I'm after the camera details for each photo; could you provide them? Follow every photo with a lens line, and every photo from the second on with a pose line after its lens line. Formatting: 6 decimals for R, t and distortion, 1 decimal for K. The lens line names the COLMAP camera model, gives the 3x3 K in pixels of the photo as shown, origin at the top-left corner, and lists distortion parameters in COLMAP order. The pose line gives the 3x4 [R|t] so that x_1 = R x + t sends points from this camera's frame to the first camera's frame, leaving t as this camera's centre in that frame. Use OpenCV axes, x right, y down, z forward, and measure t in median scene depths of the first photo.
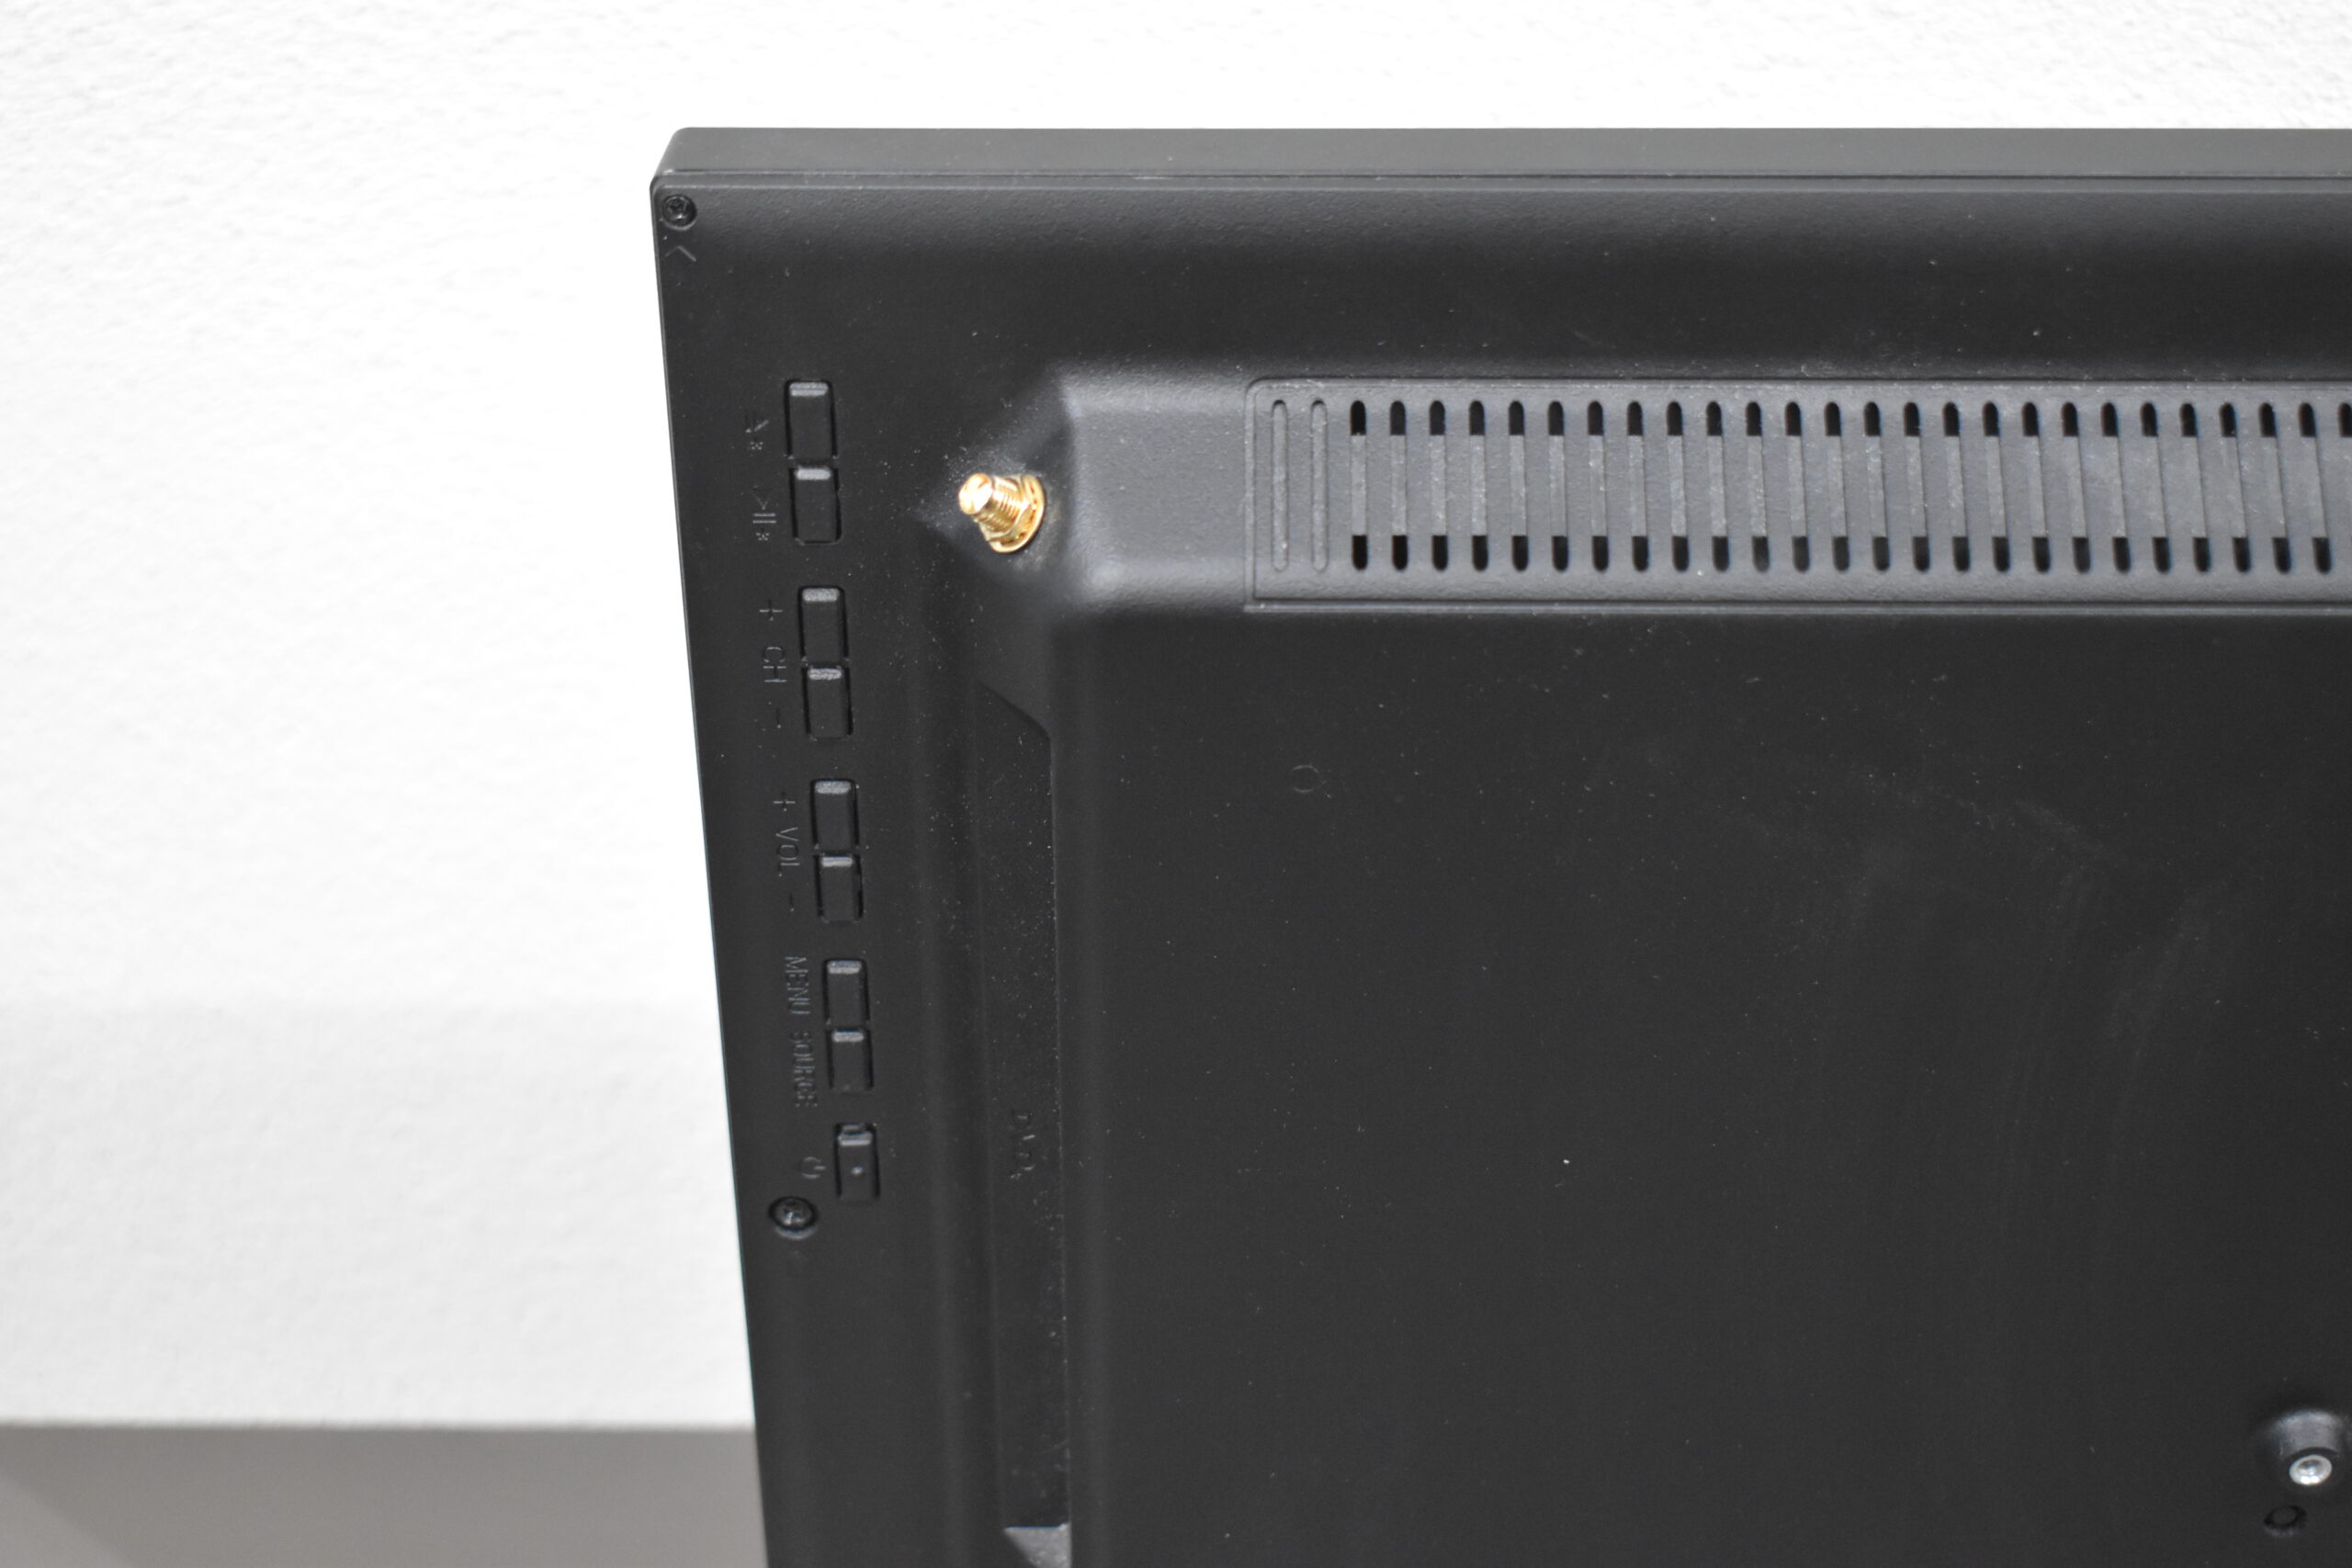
lens RADIAL K [[3758.7, 0, 1176.9], [0, 3758.7, 785.5], [0, 0, 1]] dist [-0.005856, 0.000000]
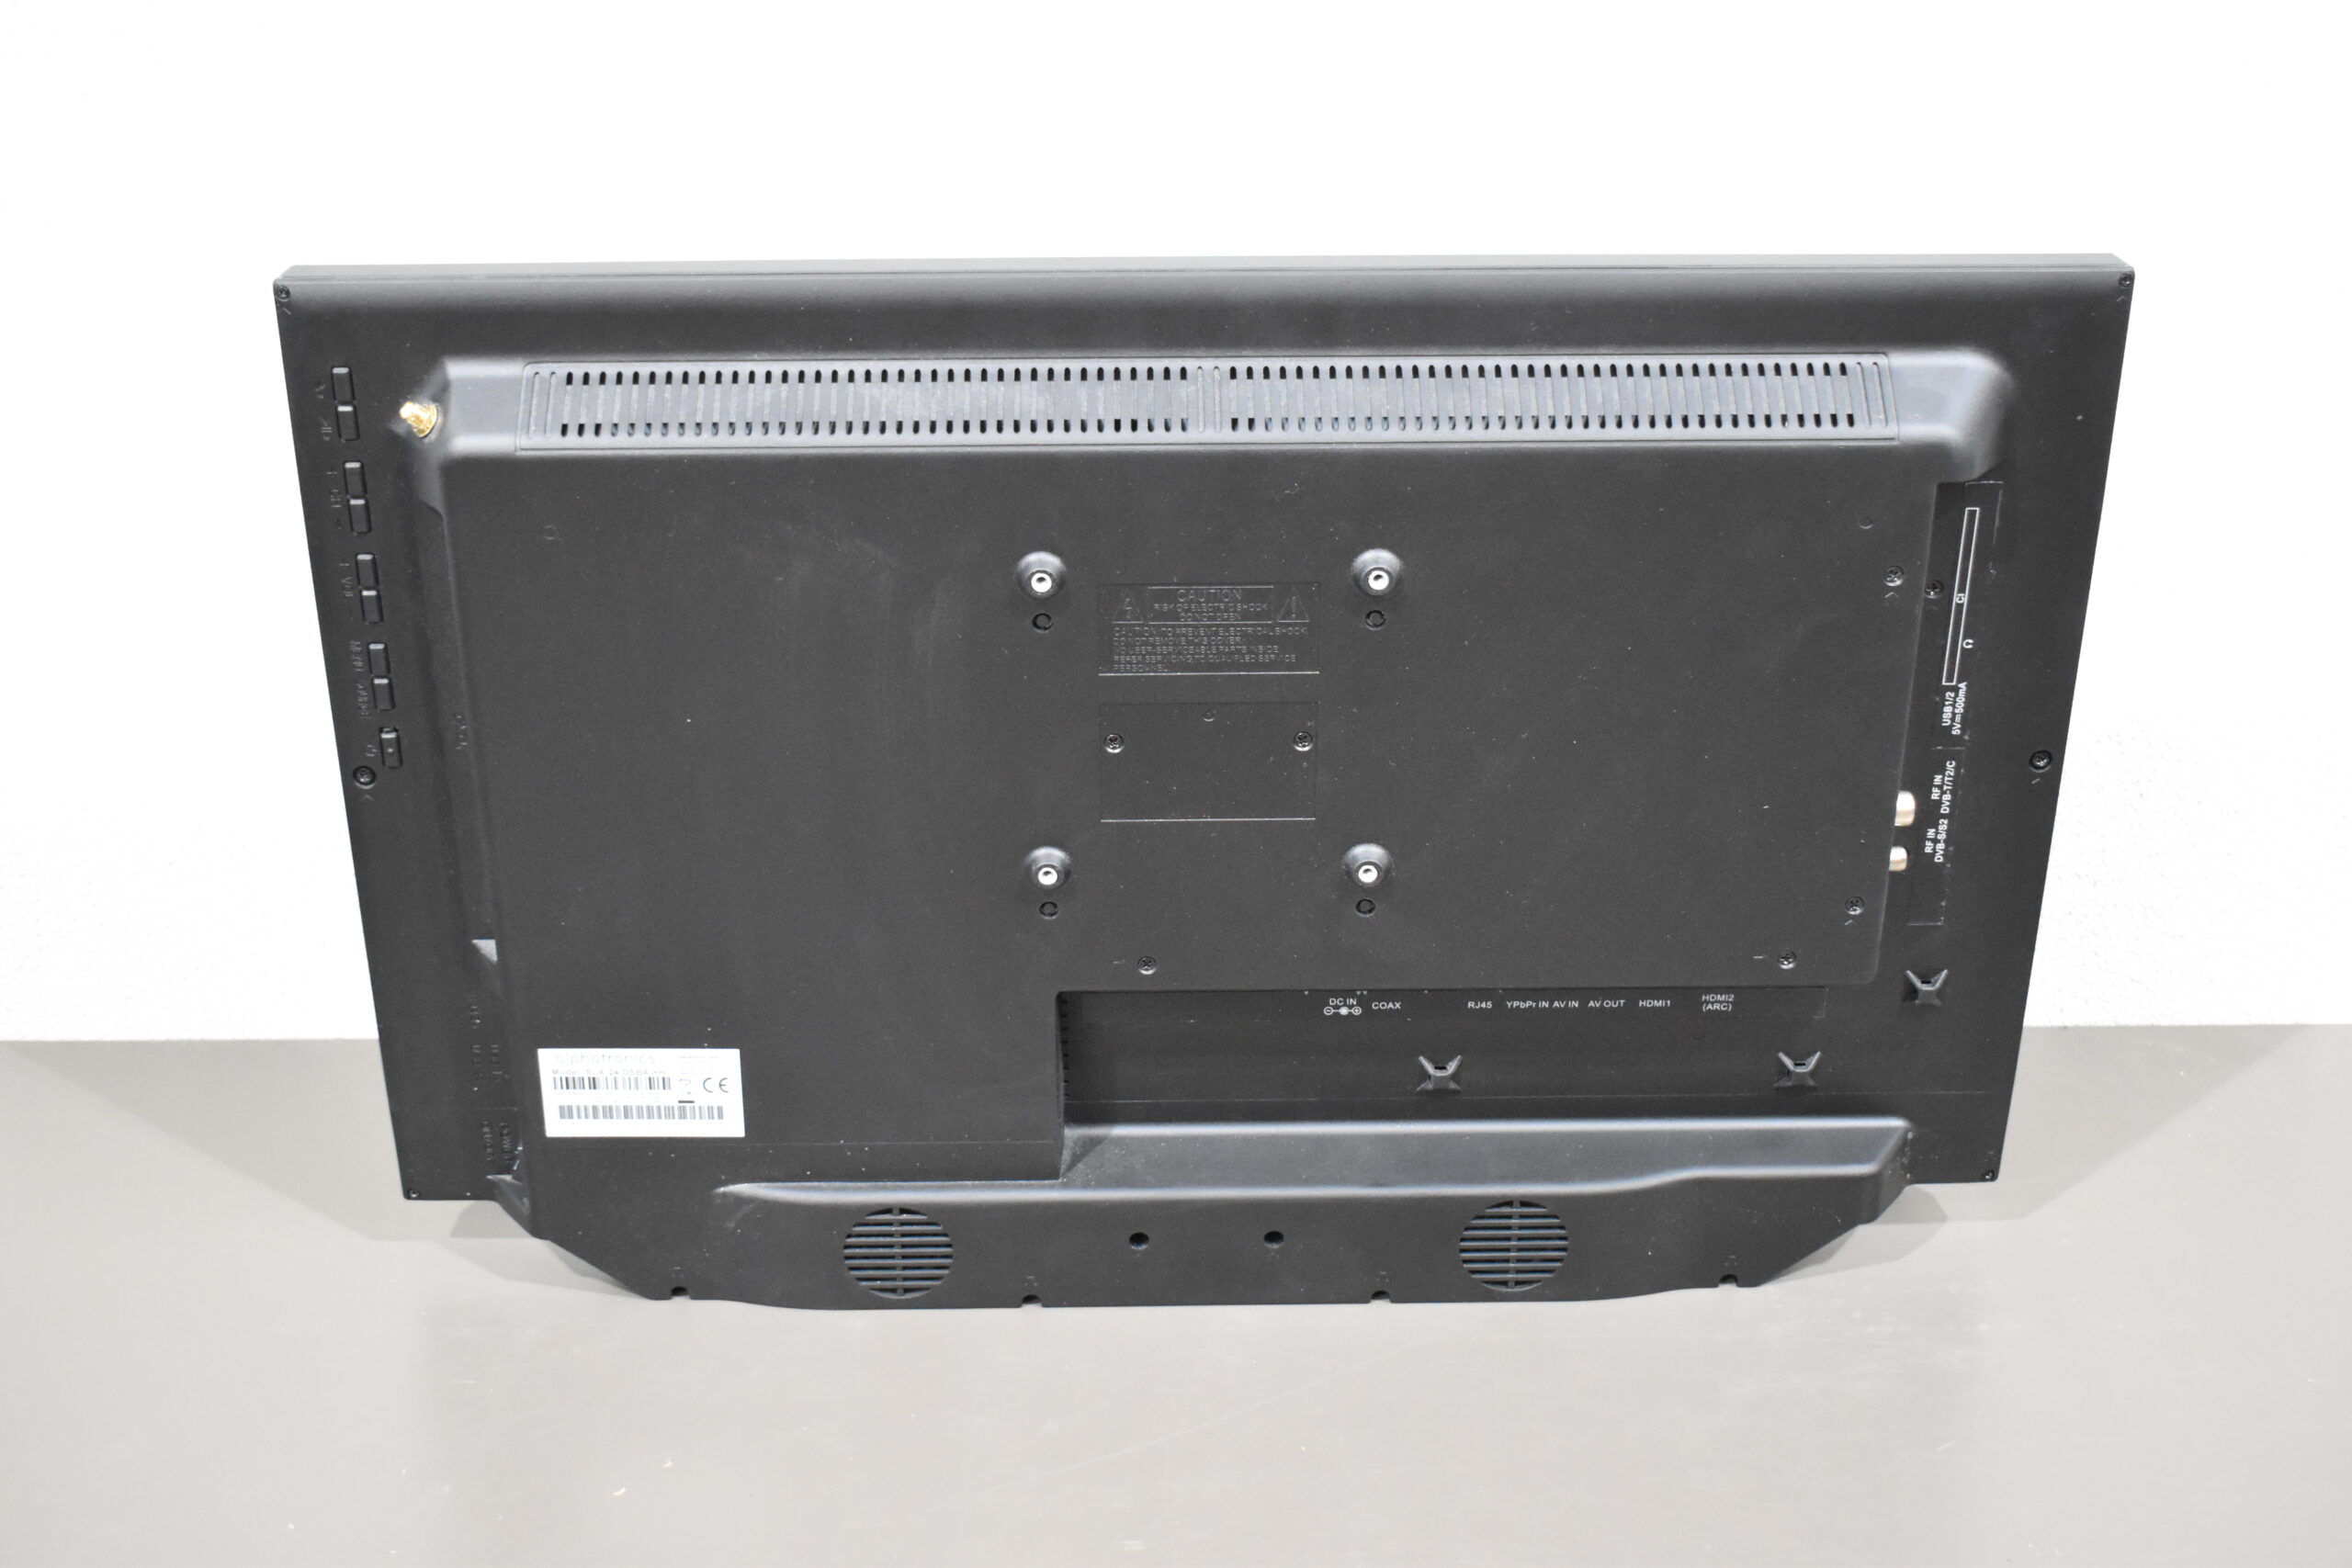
lens RADIAL K [[3048.7, 0, 1173.8], [0, 3048.7, 781.5], [0, 0, 1]] dist [-0.030106, 0.000000]
pose [[0.999886, -0.008880, 0.012180, 0.403300], [0.010241, 0.993113, -0.116712, 0.382704], [-0.011060, 0.116823, 0.993091, -0.882921]]
